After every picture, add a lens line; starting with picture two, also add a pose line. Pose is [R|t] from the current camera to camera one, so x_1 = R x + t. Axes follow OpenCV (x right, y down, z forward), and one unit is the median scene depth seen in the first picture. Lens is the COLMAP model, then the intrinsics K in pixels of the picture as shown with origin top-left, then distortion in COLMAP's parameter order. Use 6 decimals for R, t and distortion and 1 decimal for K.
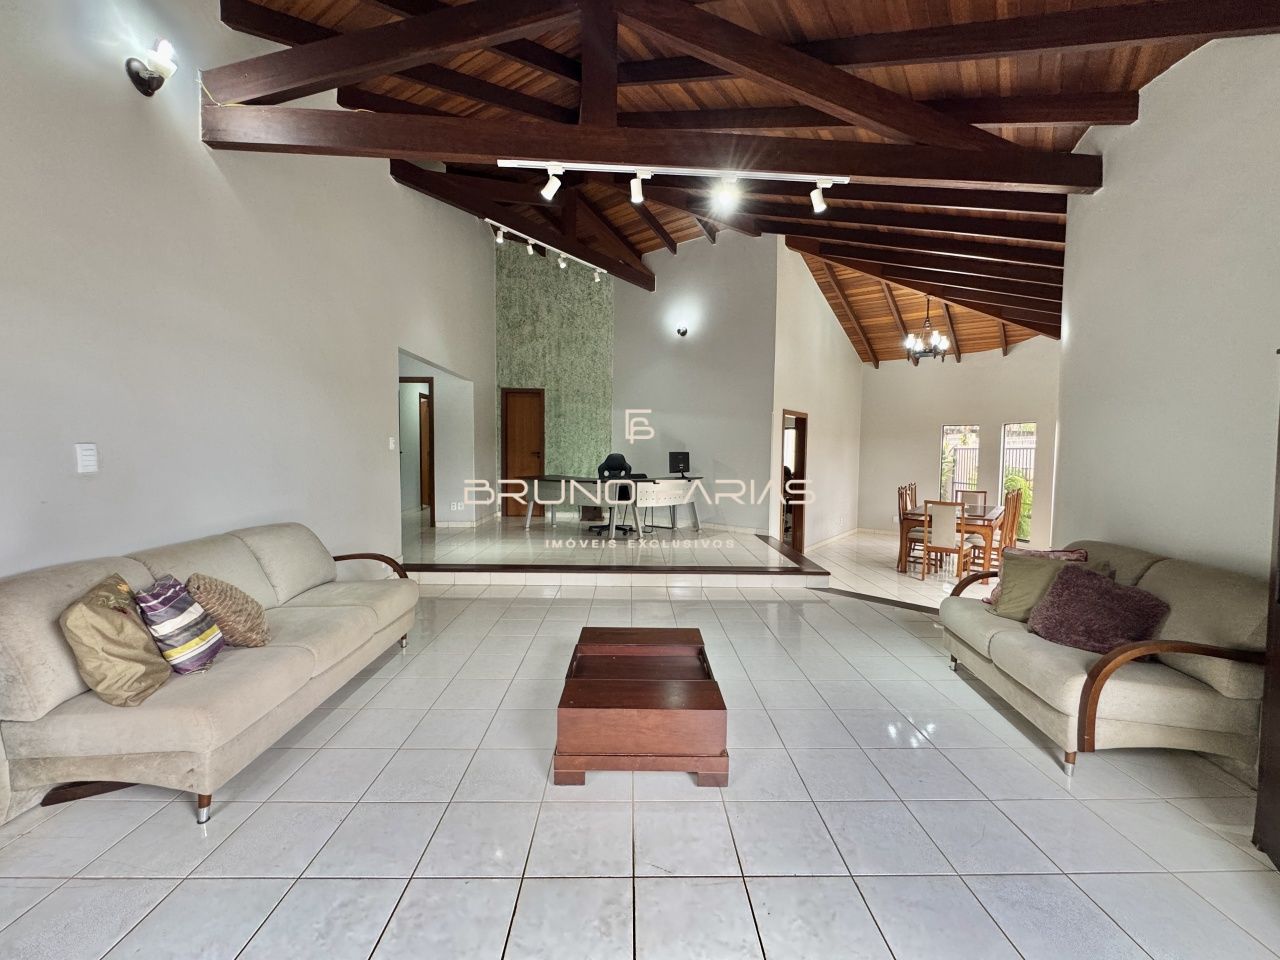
lens RADIAL K [[513.3, 0, 640.7], [0, 513.3, 477.5], [0, 0, 1]] dist [-0.003431, -0.000139]
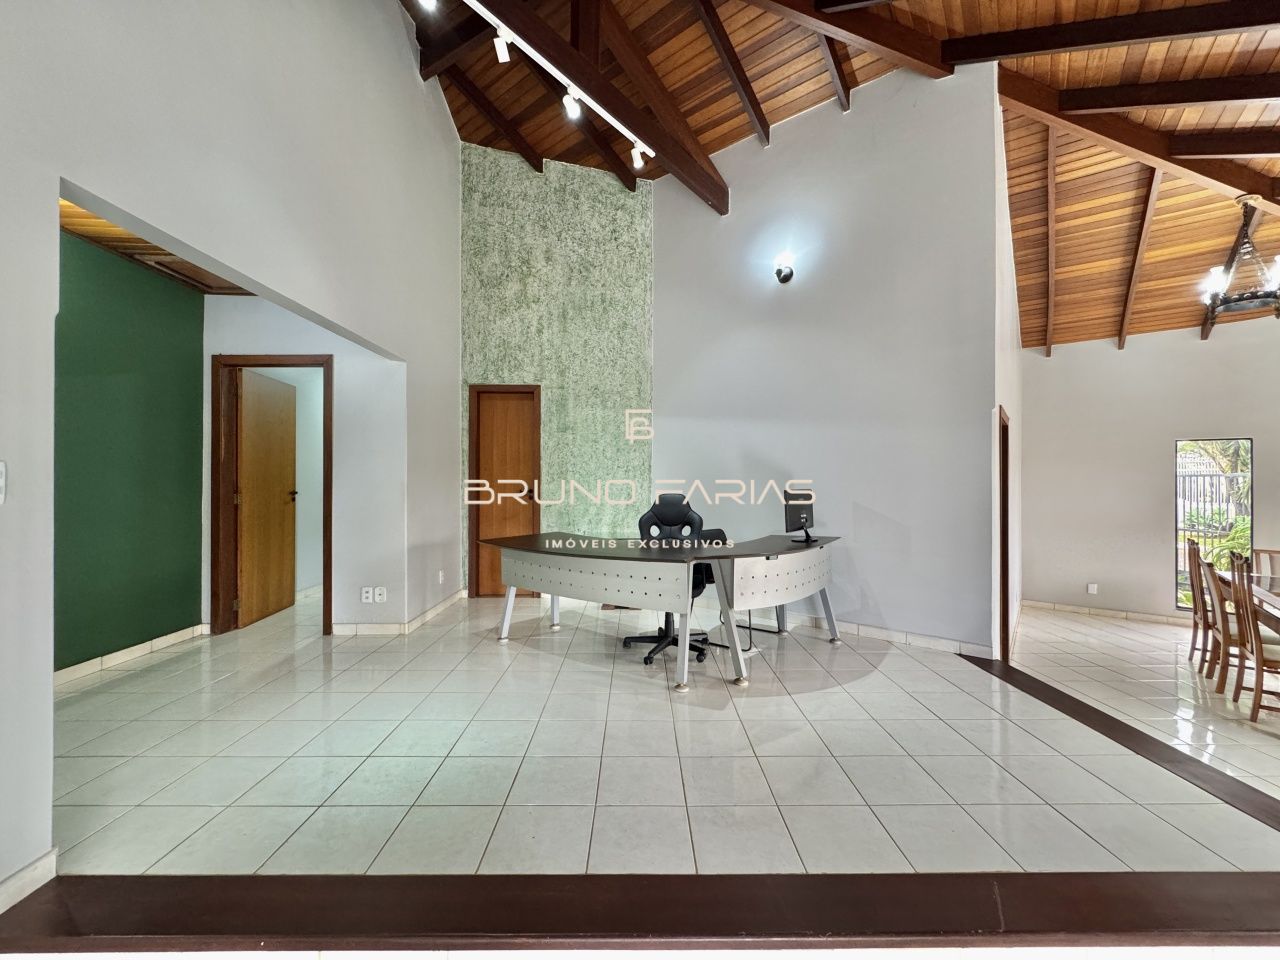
lens RADIAL K [[511.3, 0, 642.2], [0, 511.3, 478.7], [0, 0, 1]] dist [-0.001237, 0.000119]
pose [[0.999956, -0.008668, -0.003567, -0.071326], [0.008453, 0.998373, -0.056386, -0.029748], [0.004050, 0.056353, 0.998403, 0.435342]]
